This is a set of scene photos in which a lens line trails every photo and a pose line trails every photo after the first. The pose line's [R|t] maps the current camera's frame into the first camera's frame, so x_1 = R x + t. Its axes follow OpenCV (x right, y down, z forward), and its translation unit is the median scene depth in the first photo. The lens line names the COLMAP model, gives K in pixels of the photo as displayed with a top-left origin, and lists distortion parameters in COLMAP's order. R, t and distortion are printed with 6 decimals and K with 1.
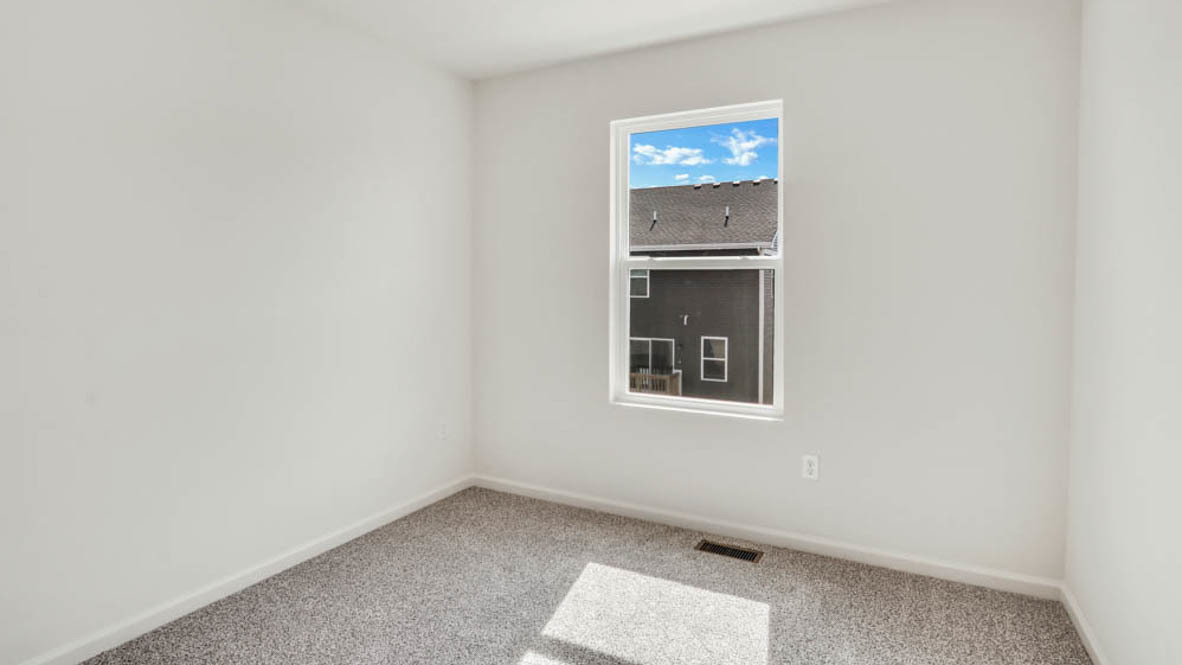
lens RADIAL K [[830.1, 0, 589.7], [0, 830.1, 333.2], [0, 0, 1]] dist [-0.005273, -0.003338]
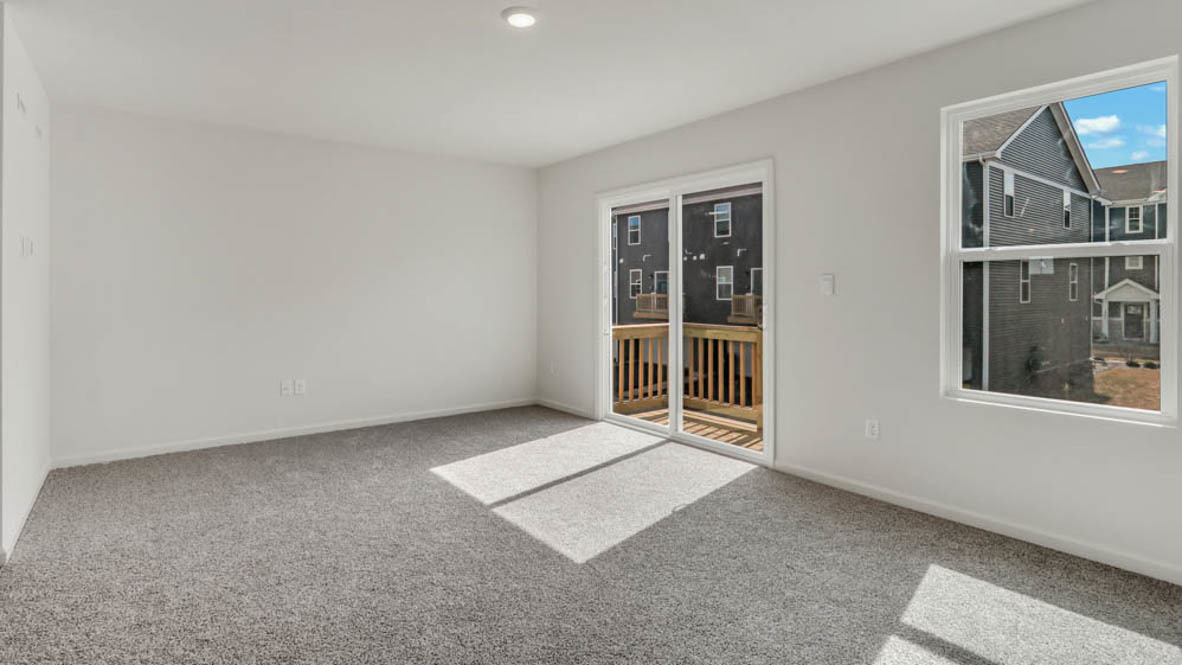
lens RADIAL K [[830.1, 0, 595.1], [0, 830.1, 330.5], [0, 0, 1]] dist [-0.005273, -0.003338]
pose [[0.903928, 0.005776, -0.427645, 0.081966], [-0.004110, 0.999980, 0.004819, 0.001977], [0.427665, -0.002598, 0.903934, -0.057452]]
